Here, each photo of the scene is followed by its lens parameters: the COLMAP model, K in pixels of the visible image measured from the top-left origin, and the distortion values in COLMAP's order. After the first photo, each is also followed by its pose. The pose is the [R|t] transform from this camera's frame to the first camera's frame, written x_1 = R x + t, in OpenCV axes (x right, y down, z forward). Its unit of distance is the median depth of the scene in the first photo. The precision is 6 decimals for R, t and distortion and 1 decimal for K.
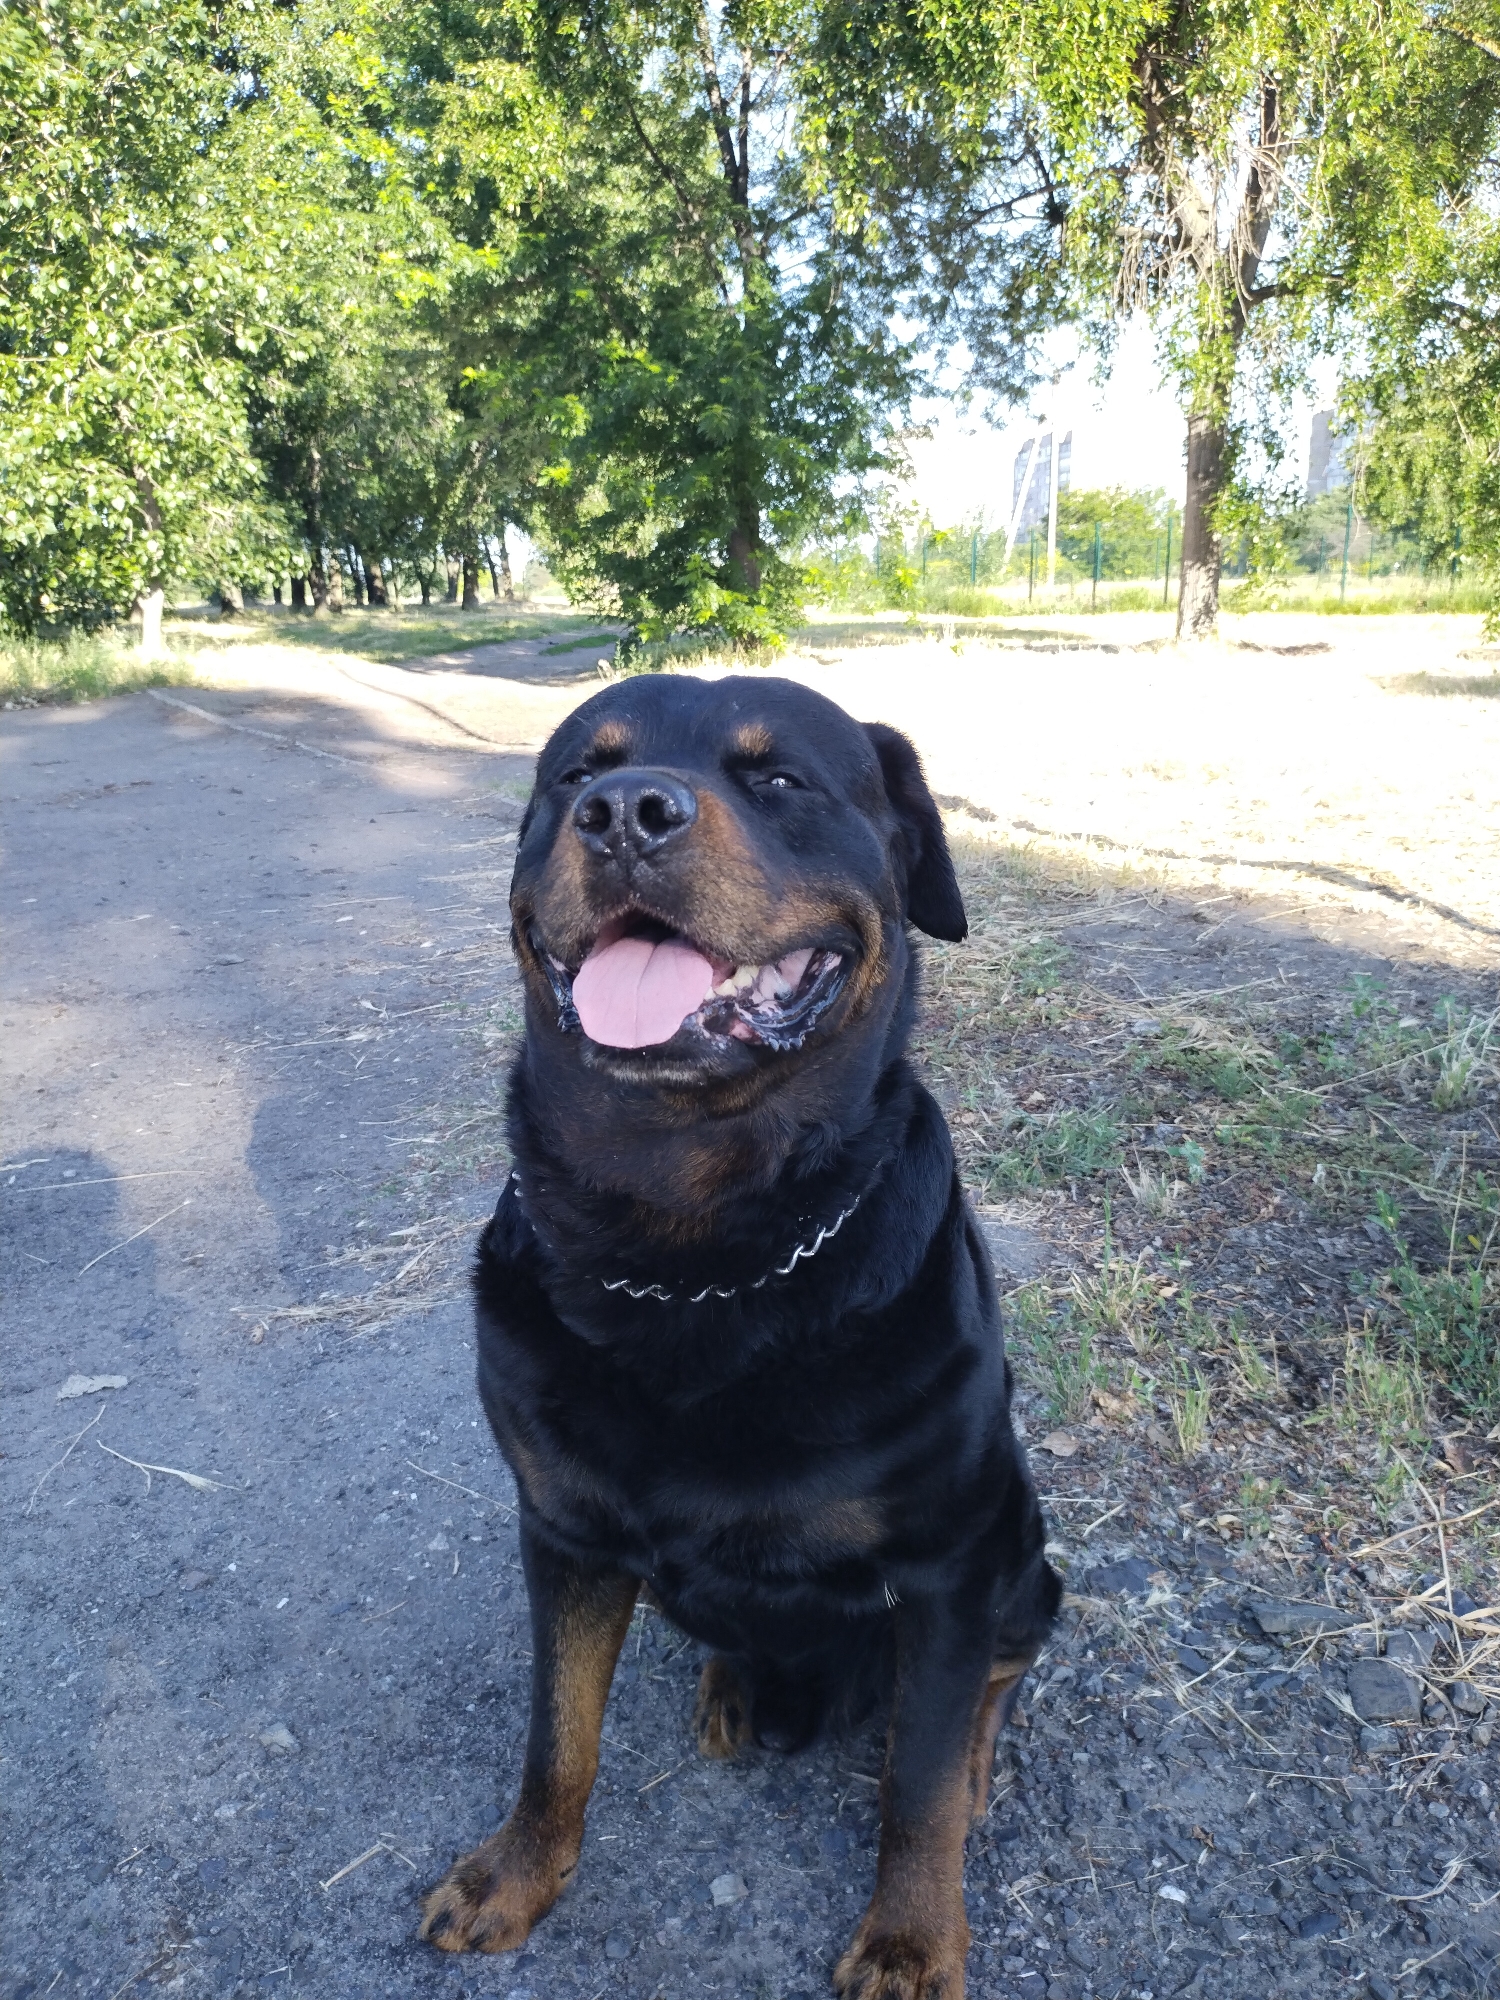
lens RADIAL K [[1517.1, 0, 767.3], [0, 1517.1, 1001.5], [0, 0, 1]] dist [0.064901, -0.063110]
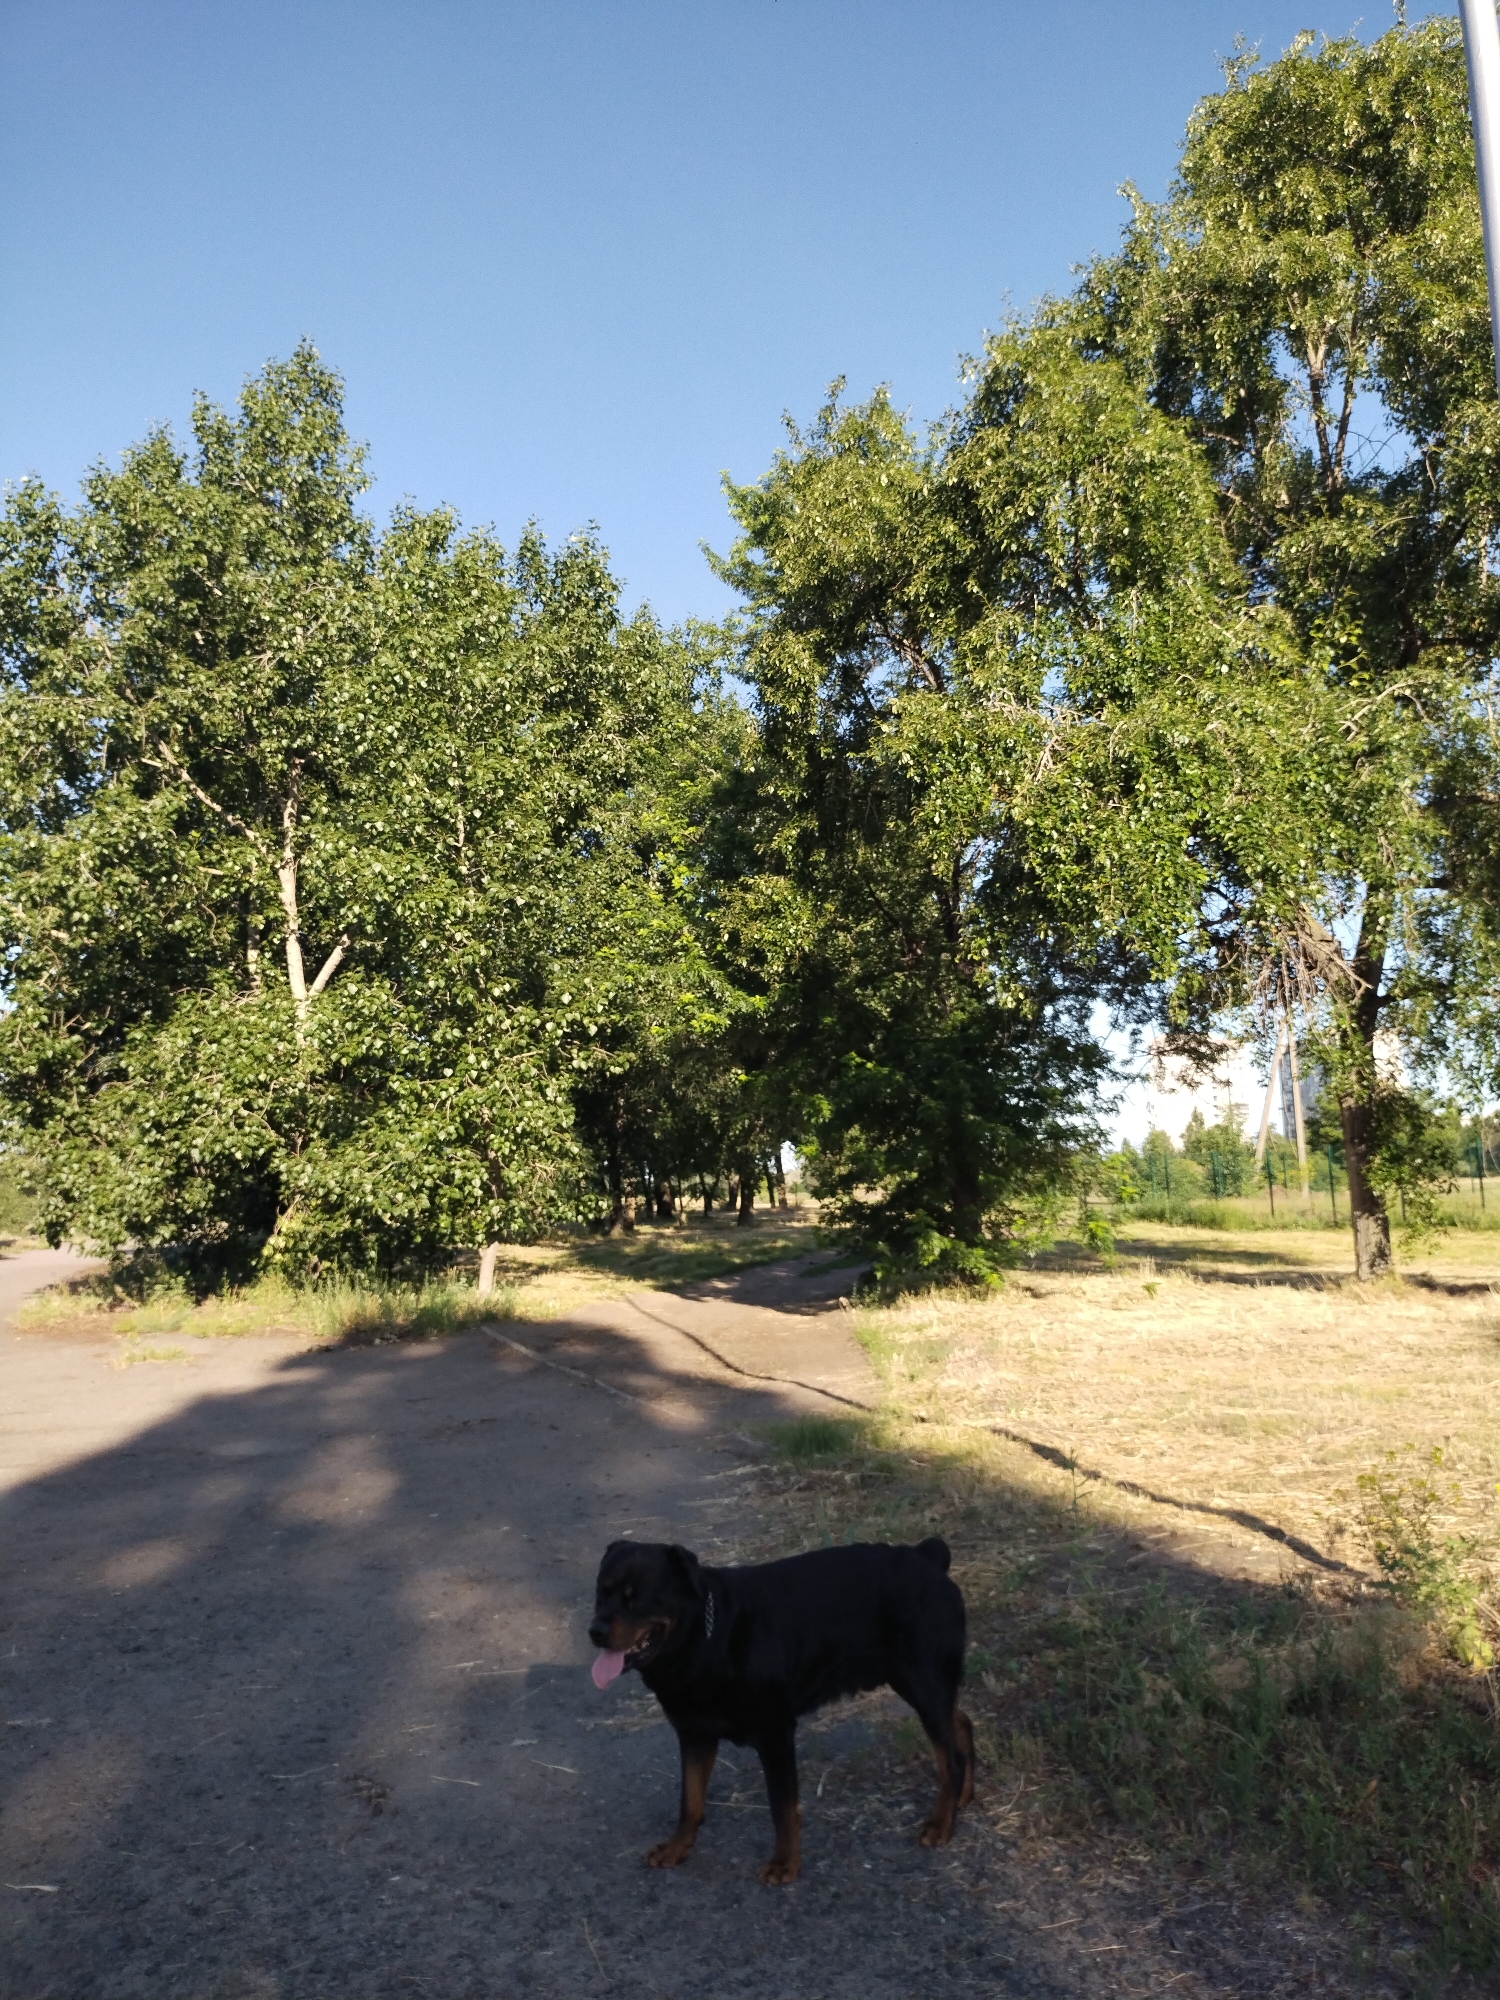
lens RADIAL K [[1517.1, 0, 738.5], [0, 1517.1, 979.6], [0, 0, 1]] dist [0.064901, -0.063110]
pose [[0.981069, -0.043435, -0.188724, 0.049094], [-0.033140, 0.922493, -0.384589, 0.007107], [0.190801, 0.383563, 0.903590, -0.193588]]
